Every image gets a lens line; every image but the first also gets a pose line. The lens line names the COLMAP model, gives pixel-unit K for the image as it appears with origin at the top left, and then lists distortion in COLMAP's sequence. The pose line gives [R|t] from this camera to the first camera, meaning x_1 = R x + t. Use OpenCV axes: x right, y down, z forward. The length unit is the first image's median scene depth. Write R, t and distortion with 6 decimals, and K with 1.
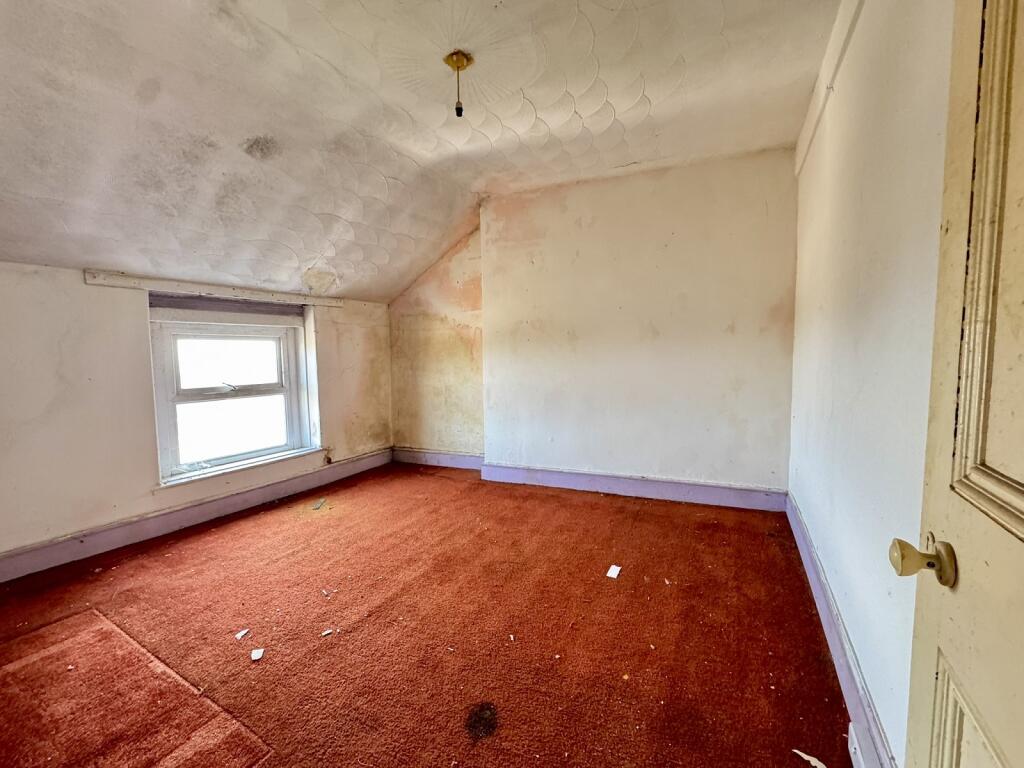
lens RADIAL K [[435.9, 0, 521.6], [0, 435.9, 388.6], [0, 0, 1]] dist [-0.000603, 0.000208]
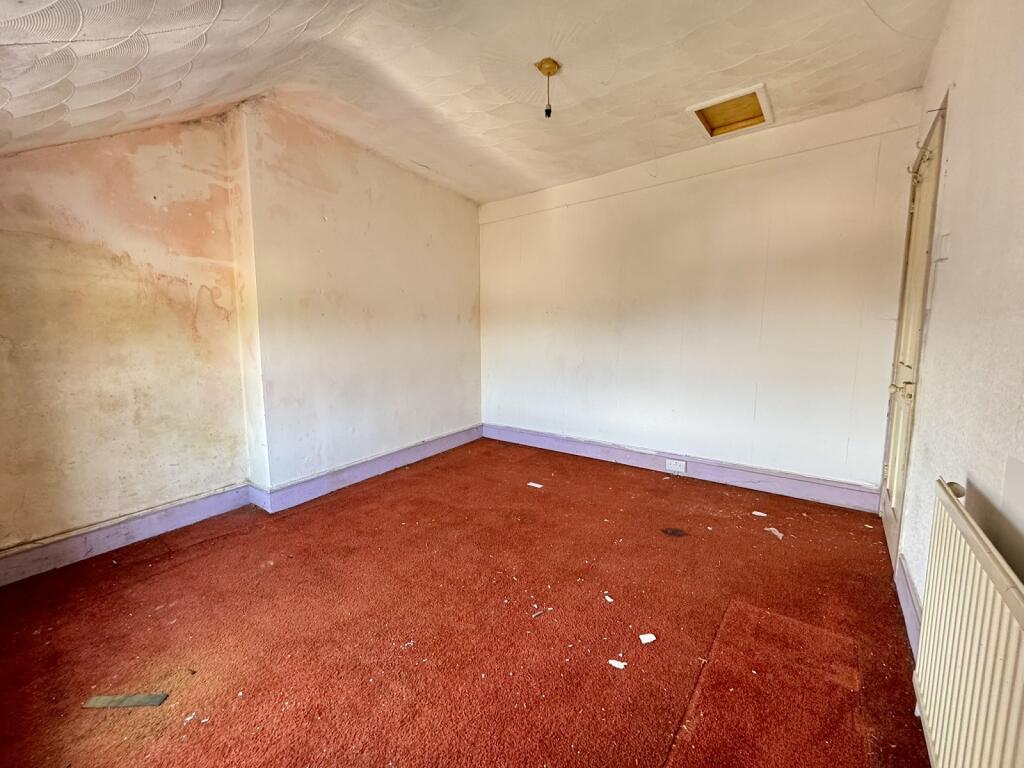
lens RADIAL K [[435.9, 0, 521.6], [0, 435.9, 388.6], [0, 0, 1]] dist [-0.000603, 0.000208]
pose [[0.091408, -0.103506, 0.990420, -0.743933], [0.070149, 0.992782, 0.097278, -0.027716], [-0.993340, 0.060585, 0.098009, 0.551772]]
